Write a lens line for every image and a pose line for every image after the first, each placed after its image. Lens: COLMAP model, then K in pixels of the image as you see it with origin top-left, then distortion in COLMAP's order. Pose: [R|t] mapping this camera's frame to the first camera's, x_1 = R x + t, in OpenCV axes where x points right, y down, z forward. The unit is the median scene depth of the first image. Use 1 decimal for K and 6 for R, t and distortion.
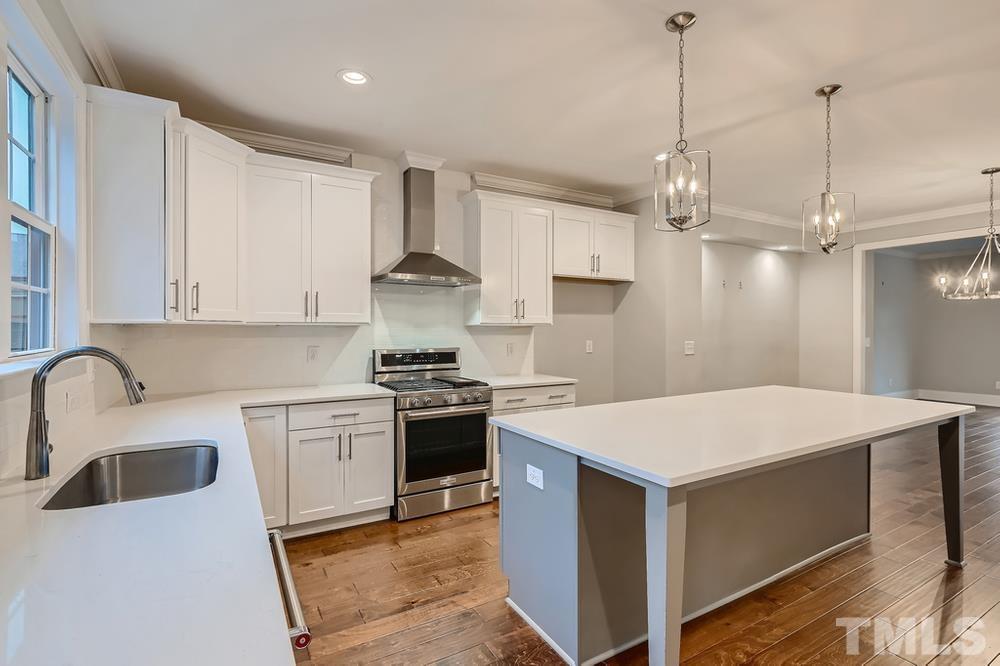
lens RADIAL K [[477.8, 0, 500.0], [0, 477.8, 333.0], [0, 0, 1]] dist [0.001230, -0.000278]
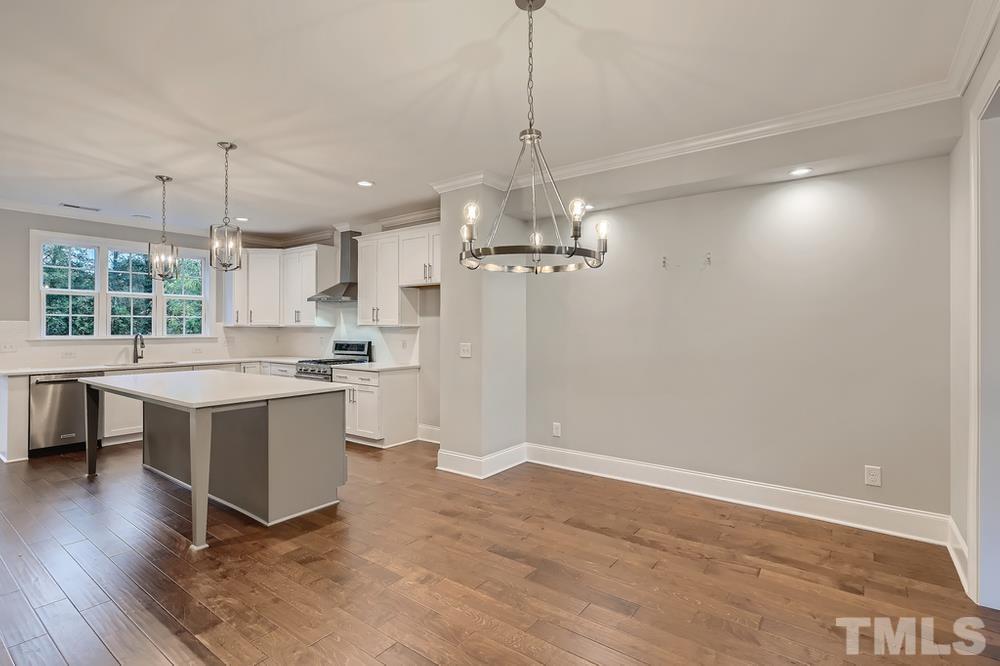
lens RADIAL K [[479.1, 0, 498.2], [0, 479.1, 329.1], [0, 0, 1]] dist [-0.000935, -0.000329]
pose [[0.390923, 0.004544, -0.920412, 1.490797], [-0.009845, 0.999951, 0.000755, -0.013057], [0.920371, 0.008766, 0.390948, 0.805255]]
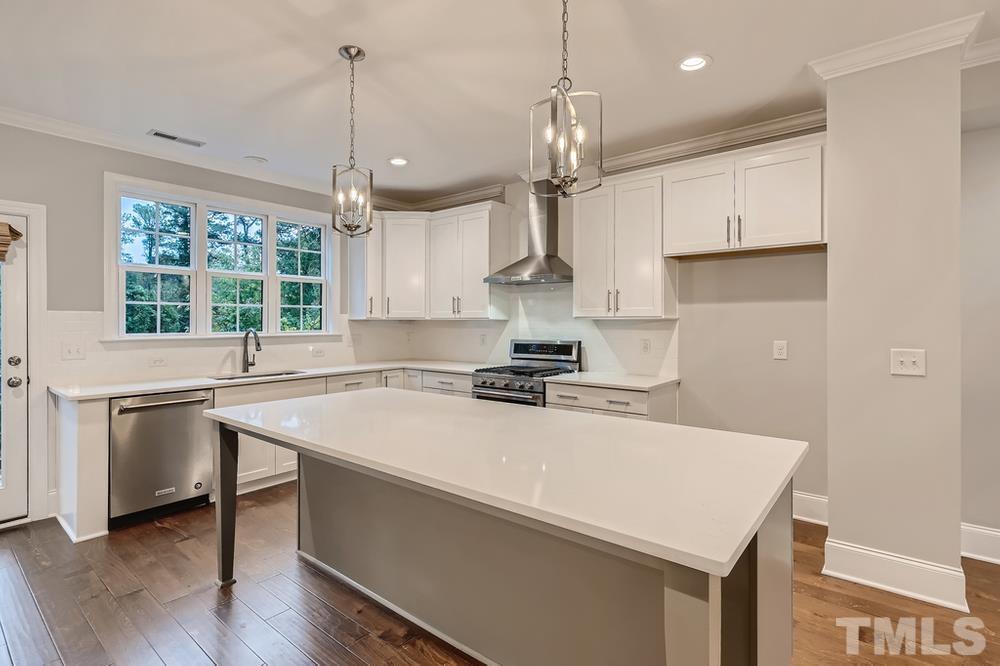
lens RADIAL K [[480.7, 0, 499.5], [0, 480.7, 323.7], [0, 0, 1]] dist [-0.001319, -0.000005]
pose [[0.353253, 0.005462, -0.935512, 0.831844], [-0.007920, 0.999965, 0.002848, -0.007876], [0.935494, 0.006403, 0.353284, 0.492395]]
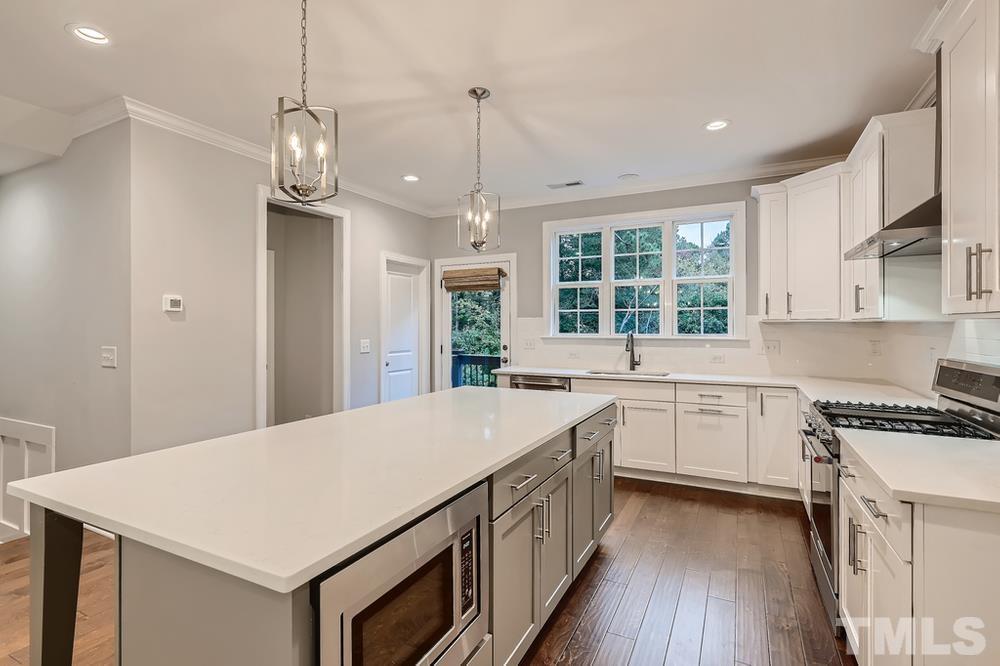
lens RADIAL K [[479.1, 0, 498.2], [0, 479.1, 329.1], [0, 0, 1]] dist [-0.000935, -0.000329]
pose [[-0.839078, 0.009782, -0.543924, 0.558552], [-0.000771, 0.999816, 0.019171, -0.015580], [0.544011, 0.016505, -0.838916, 1.134891]]
